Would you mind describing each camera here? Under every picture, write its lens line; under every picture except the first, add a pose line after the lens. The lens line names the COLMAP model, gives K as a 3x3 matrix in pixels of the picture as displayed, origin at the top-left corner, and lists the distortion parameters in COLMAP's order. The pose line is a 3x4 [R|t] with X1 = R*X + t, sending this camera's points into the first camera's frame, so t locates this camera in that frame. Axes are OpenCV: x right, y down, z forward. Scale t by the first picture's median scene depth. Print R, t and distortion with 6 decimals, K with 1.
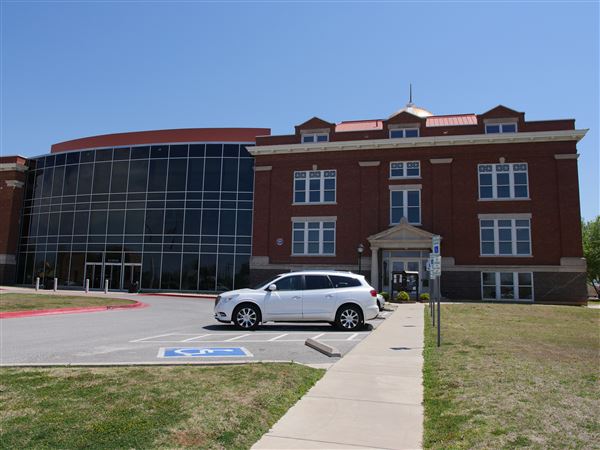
lens RADIAL K [[493.7, 0, 287.7], [0, 493.7, 208.1], [0, 0, 1]] dist [-0.069247, 0.015133]
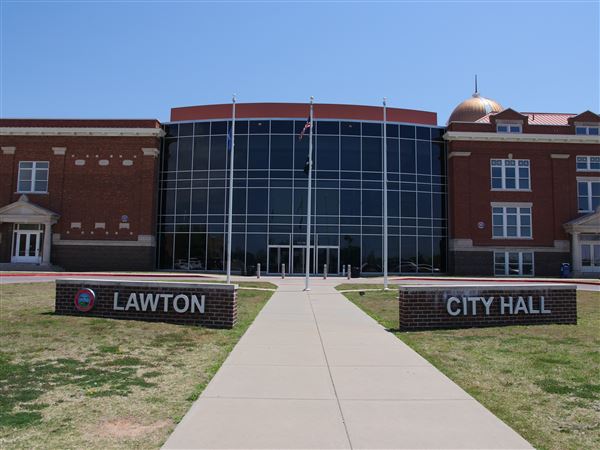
lens RADIAL K [[460.6, 0, 300.0], [0, 460.6, 225.0], [0, 0, 1]] dist [-0.076838, 0.062659]
pose [[0.956968, 0.013525, 0.289880, -0.710750], [-0.035334, 0.996912, 0.070132, 0.014119], [-0.288036, -0.077357, 0.954490, 0.195723]]
